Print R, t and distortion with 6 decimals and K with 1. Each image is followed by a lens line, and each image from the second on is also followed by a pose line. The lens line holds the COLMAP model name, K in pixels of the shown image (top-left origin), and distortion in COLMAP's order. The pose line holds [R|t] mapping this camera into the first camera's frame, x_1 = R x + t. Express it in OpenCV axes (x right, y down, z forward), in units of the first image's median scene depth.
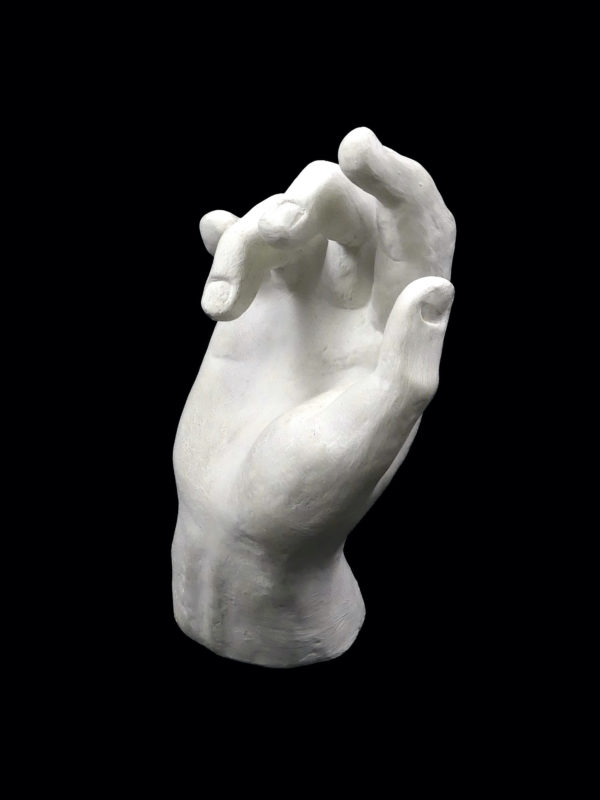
lens RADIAL K [[1271.6, 0, 303.7], [0, 1271.6, 395.2], [0, 0, 1]] dist [0.043227, 0.000000]
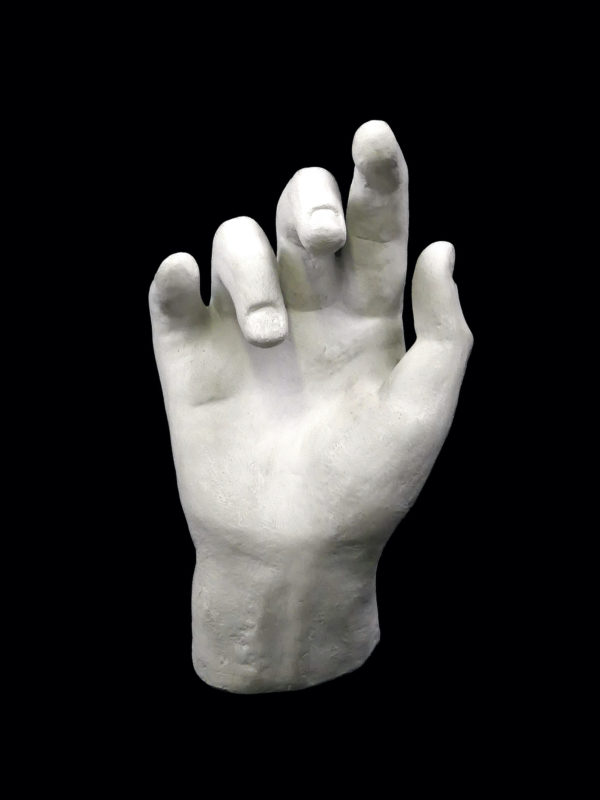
lens RADIAL K [[1271.6, 0, 276.5], [0, 1271.6, 414.6], [0, 0, 1]] dist [0.043227, 0.000000]
pose [[0.698082, -0.328789, 0.636065, -0.721964], [0.359811, 0.929111, 0.085374, -0.094675], [-0.619046, 0.169265, 0.766898, 0.253342]]
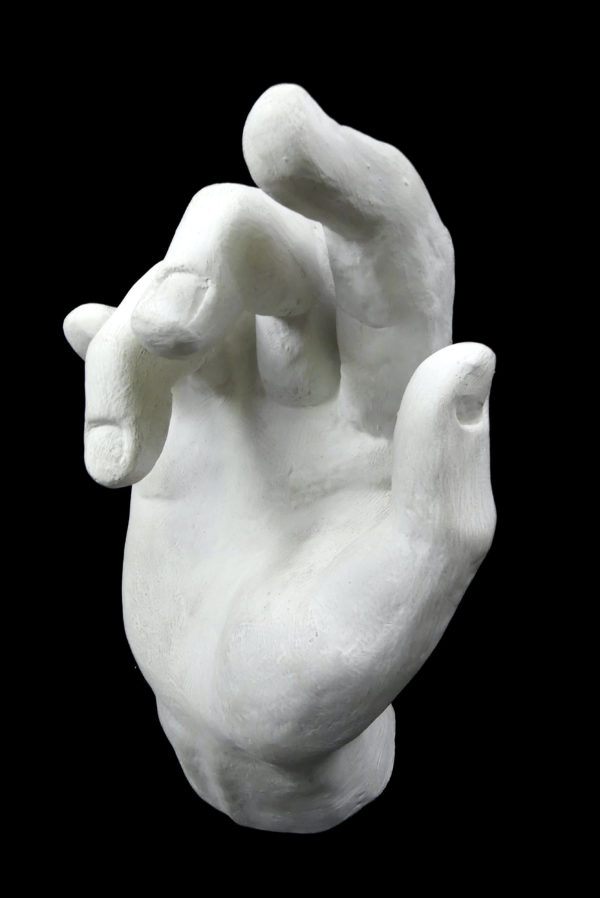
lens RADIAL K [[669.1, 0, 303.8], [0, 669.1, 463.0], [0, 0, 1]] dist [-0.002989, -0.004990]
pose [[0.966215, -0.250687, 0.059868, 0.003736], [0.237677, 0.956488, 0.169235, -0.105613], [-0.099688, -0.149288, 0.983756, 0.679890]]
